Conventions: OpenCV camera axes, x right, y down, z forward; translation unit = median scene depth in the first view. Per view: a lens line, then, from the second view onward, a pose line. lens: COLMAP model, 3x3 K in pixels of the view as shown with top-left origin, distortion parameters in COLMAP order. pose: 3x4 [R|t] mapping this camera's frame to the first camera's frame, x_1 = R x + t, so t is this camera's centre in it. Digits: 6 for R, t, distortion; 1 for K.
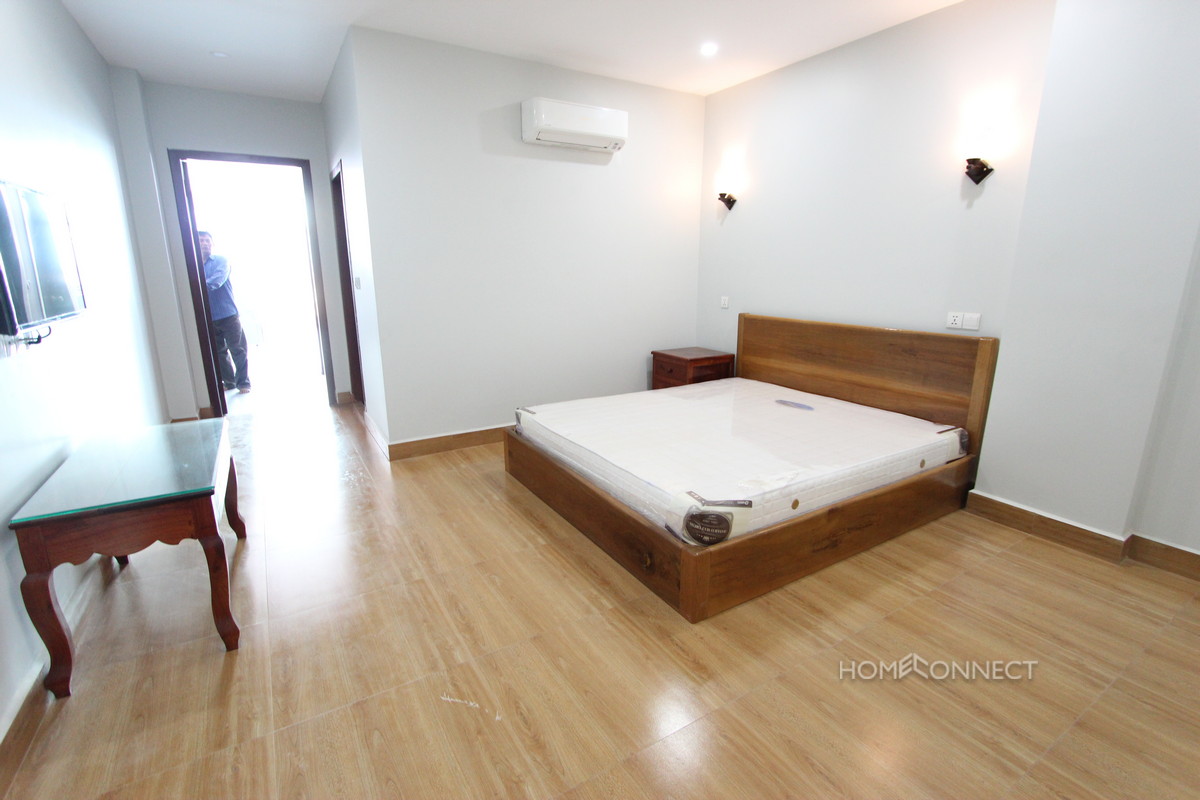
lens RADIAL K [[560.4, 0, 598.9], [0, 560.4, 366.8], [0, 0, 1]] dist [-0.002254, -0.000423]
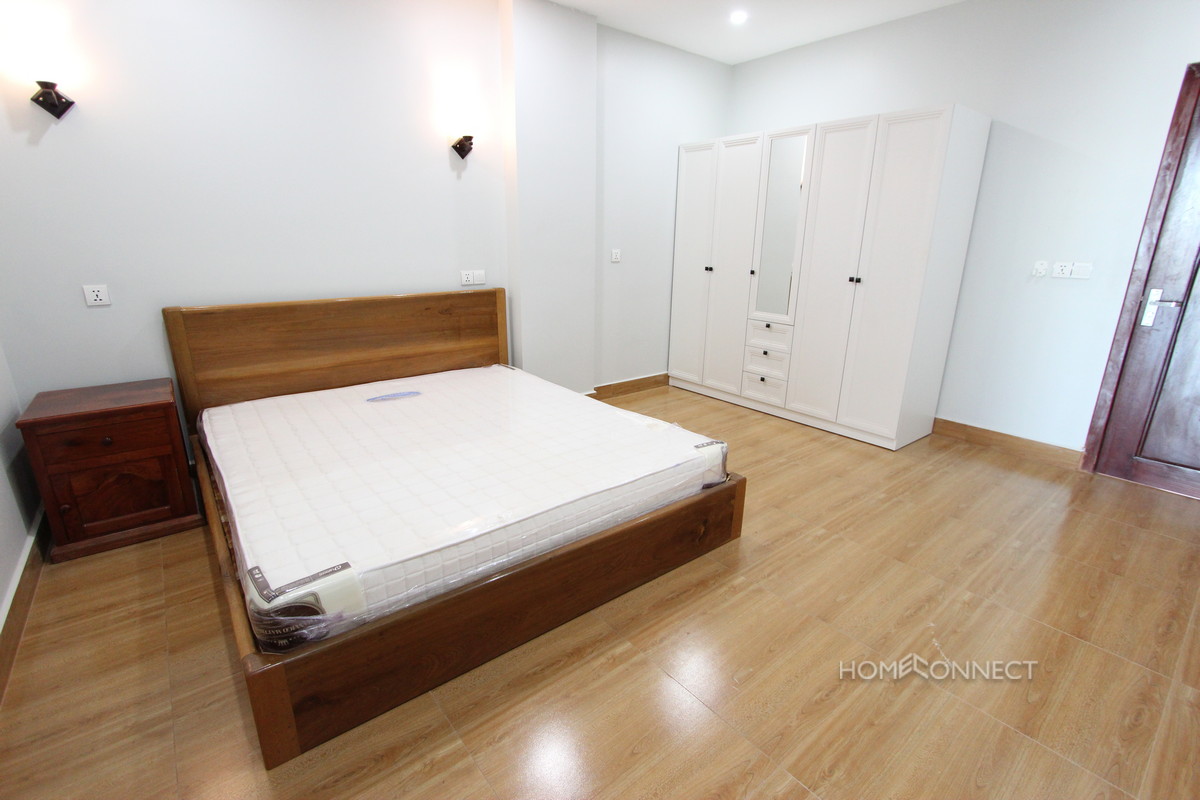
lens RADIAL K [[544.2, 0, 576.7], [0, 544.2, 397.5], [0, 0, 1]] dist [-0.028802, 0.006397]
pose [[-0.105455, -0.287747, 0.951883, -0.526354], [0.165701, 0.938753, 0.302136, -0.149541], [-0.980521, 0.189590, -0.051317, 0.858358]]
